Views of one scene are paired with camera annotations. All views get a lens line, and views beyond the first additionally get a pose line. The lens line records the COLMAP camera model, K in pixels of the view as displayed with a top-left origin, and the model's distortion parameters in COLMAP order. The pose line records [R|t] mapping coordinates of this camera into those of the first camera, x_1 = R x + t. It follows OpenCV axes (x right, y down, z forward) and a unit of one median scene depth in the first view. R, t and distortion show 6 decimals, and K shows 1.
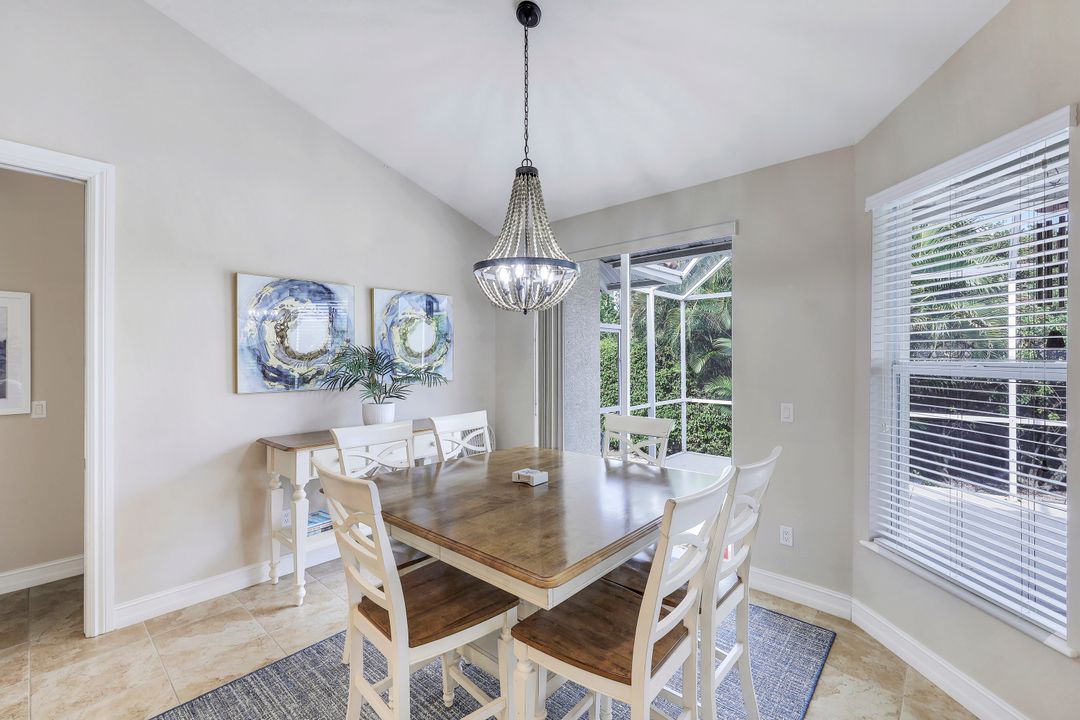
lens RADIAL K [[463.8, 0, 535.8], [0, 463.8, 359.1], [0, 0, 1]] dist [0.008504, 0.000292]
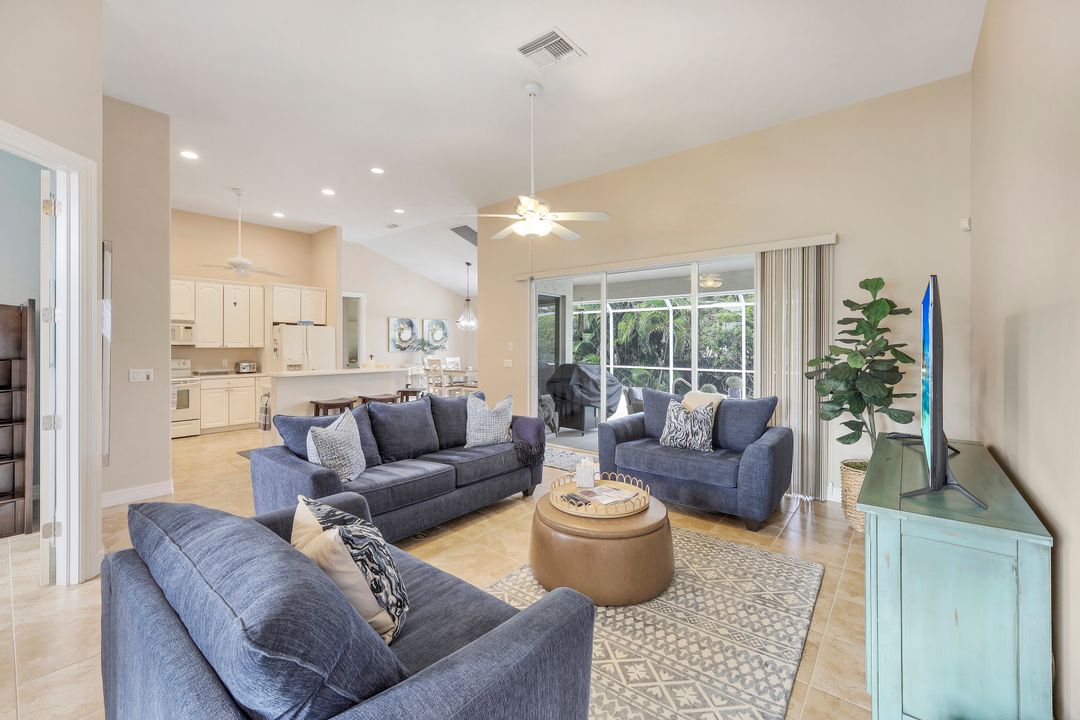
lens RADIAL K [[450.4, 0, 541.4], [0, 450.4, 346.1], [0, 0, 1]] dist [0.004104, -0.001310]
pose [[0.999250, 0.007299, 0.038038, 0.374784], [-0.007319, 0.999973, 0.000409, 0.020147], [-0.038034, -0.000687, 0.999276, -2.368472]]
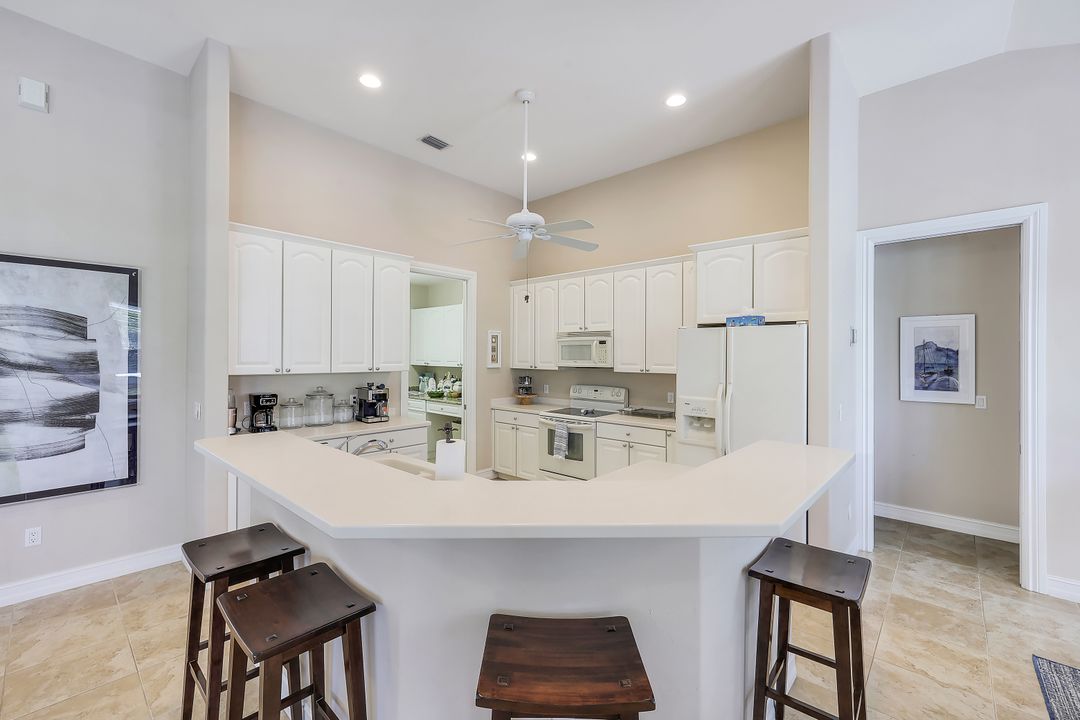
lens RADIAL K [[450.4, 0, 516.3], [0, 450.4, 351.1], [0, 0, 1]] dist [0.004104, -0.001310]
pose [[-0.029948, -0.006809, -0.999528, 0.226385], [-0.008089, 0.999946, -0.006570, -0.015247], [0.999519, 0.007888, -0.030002, -0.247399]]
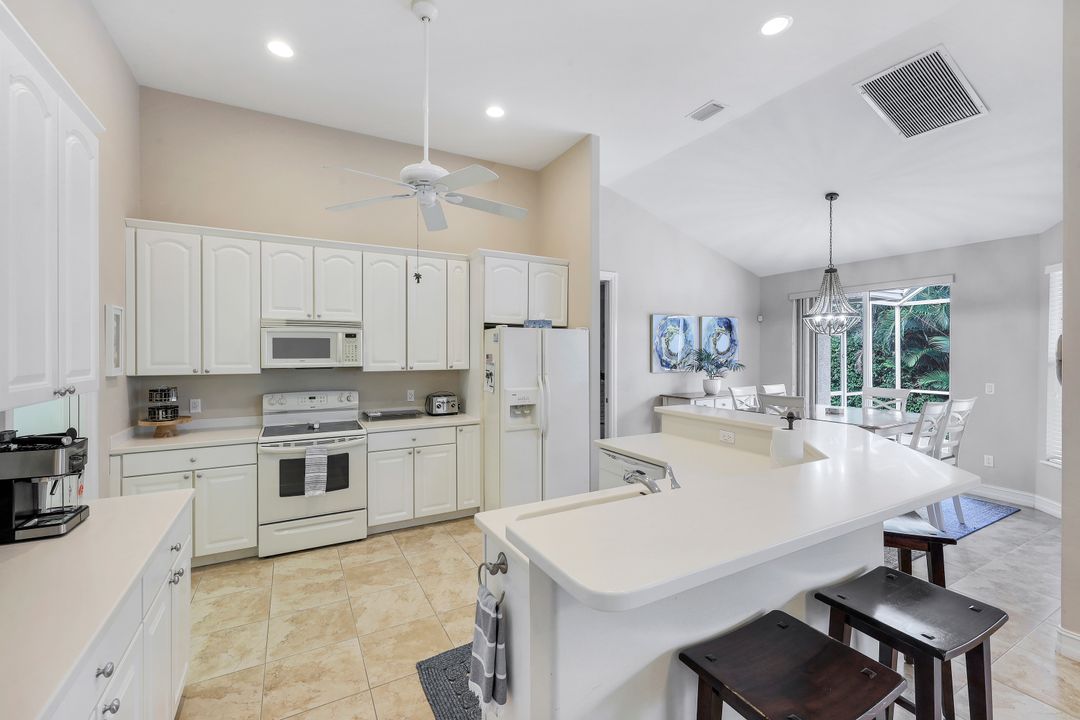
lens RADIAL K [[450.4, 0, 539.0], [0, 450.4, 351.0], [0, 0, 1]] dist [0.004104, -0.001310]
pose [[0.943720, 0.002438, -0.330737, -0.430143], [-0.003443, 0.999991, -0.002454, -0.014450], [0.330728, 0.003455, 0.943720, -1.009553]]
